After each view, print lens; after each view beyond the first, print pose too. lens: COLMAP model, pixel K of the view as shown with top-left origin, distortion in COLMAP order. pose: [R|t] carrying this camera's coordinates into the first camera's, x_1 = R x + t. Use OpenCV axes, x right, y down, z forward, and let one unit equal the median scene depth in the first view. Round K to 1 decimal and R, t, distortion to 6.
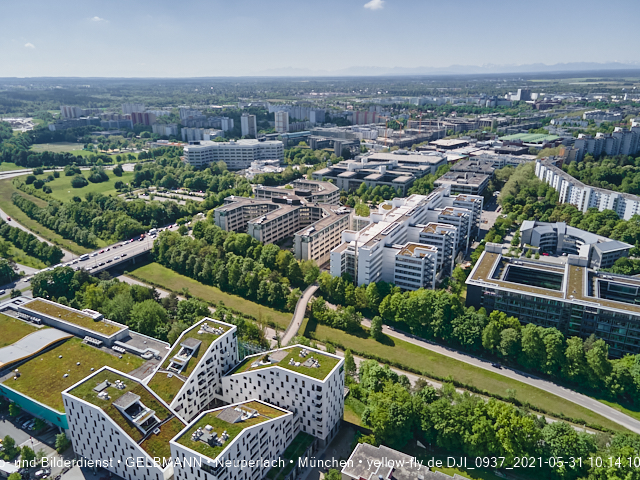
lens RADIAL K [[465.6, 0, 319.6], [0, 465.6, 237.2], [0, 0, 1]] dist [0.024327, 0.029275]
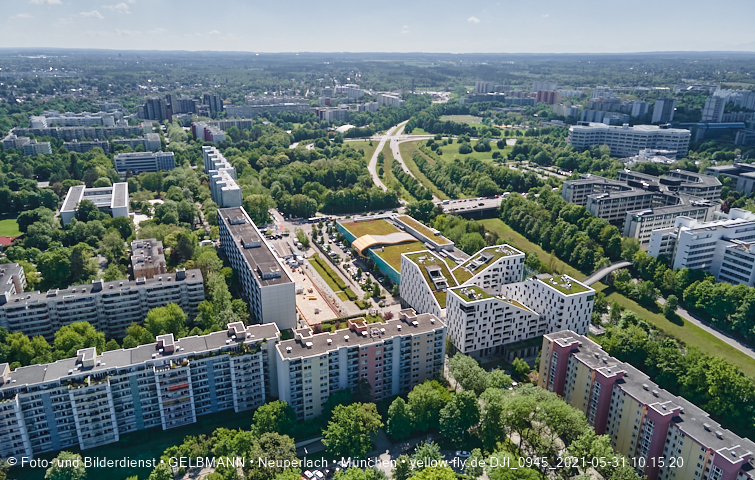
lens RADIAL K [[542.8, 0, 376.8], [0, 542.8, 253.1], [0, 0, 1]] dist [0.018412, 0.042221]
pose [[0.782397, 0.229933, -0.578780, 0.192107], [-0.216842, 0.971773, 0.092929, 0.074019], [0.583810, 0.052796, 0.810172, -0.227678]]
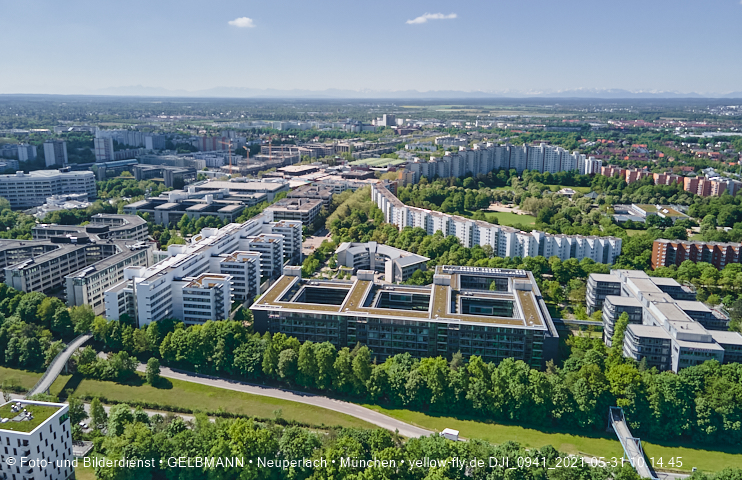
lens RADIAL K [[537.4, 0, 370.1], [0, 537.4, 207.7], [0, 0, 1]] dist [0.027885, 0.020989]
pose [[0.944439, -0.049093, 0.325000, 0.130656], [0.091450, 0.988988, -0.116361, 0.029313], [-0.315708, 0.139617, 0.938528, -0.098910]]
